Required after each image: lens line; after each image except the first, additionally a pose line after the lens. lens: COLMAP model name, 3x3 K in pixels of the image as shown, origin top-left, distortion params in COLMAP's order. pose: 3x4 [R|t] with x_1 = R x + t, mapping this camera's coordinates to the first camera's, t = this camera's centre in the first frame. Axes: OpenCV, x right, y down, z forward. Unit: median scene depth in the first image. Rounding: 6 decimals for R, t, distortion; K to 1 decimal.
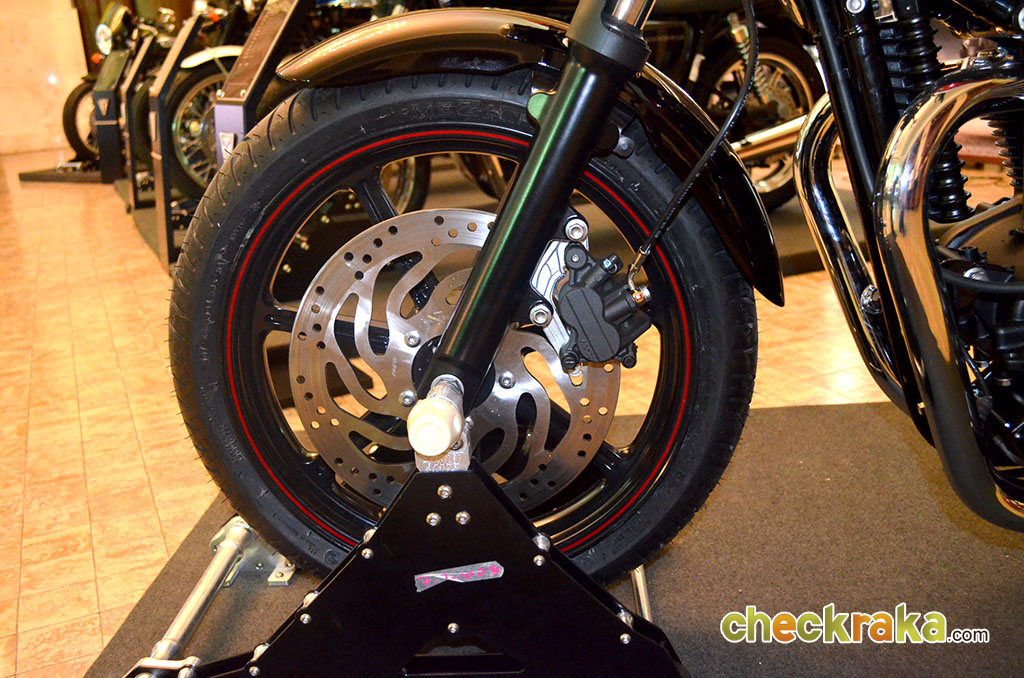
lens RADIAL K [[1011.8, 0, 512.0], [0, 1011.8, 339.0], [0, 0, 1]] dist [-0.054795, -0.002545]
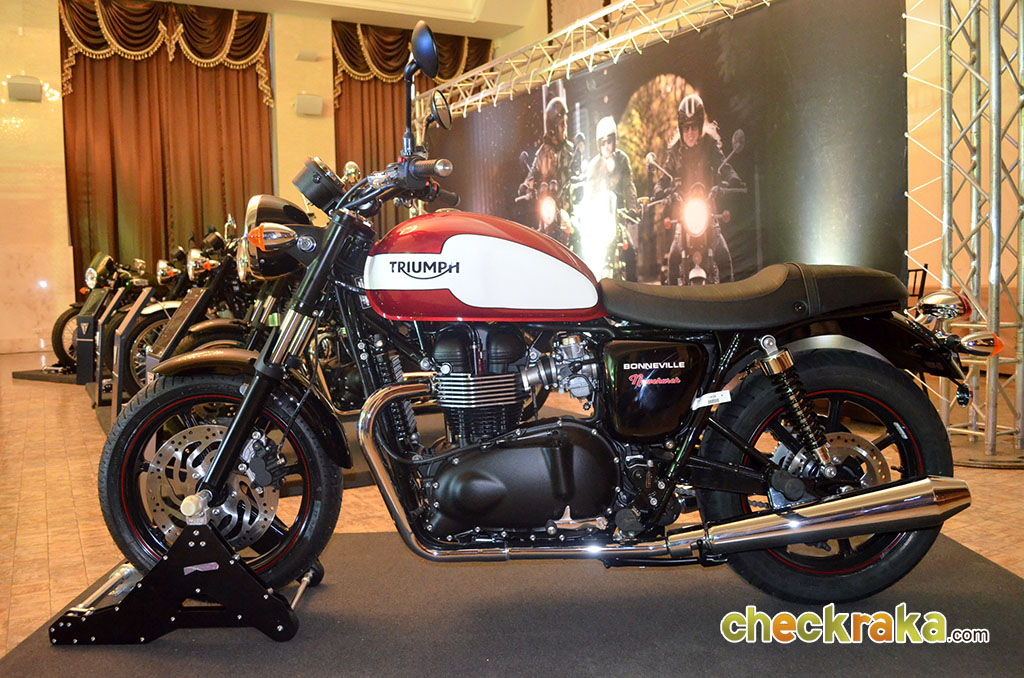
lens RADIAL K [[865.2, 0, 512.0], [0, 865.2, 339.0], [0, 0, 1]] dist [-0.079202, 0.013902]
pose [[0.995116, 0.045349, 0.087676, 0.149501], [-0.025559, 0.976304, -0.214890, 0.032018], [-0.095343, 0.211599, 0.972695, -0.376084]]
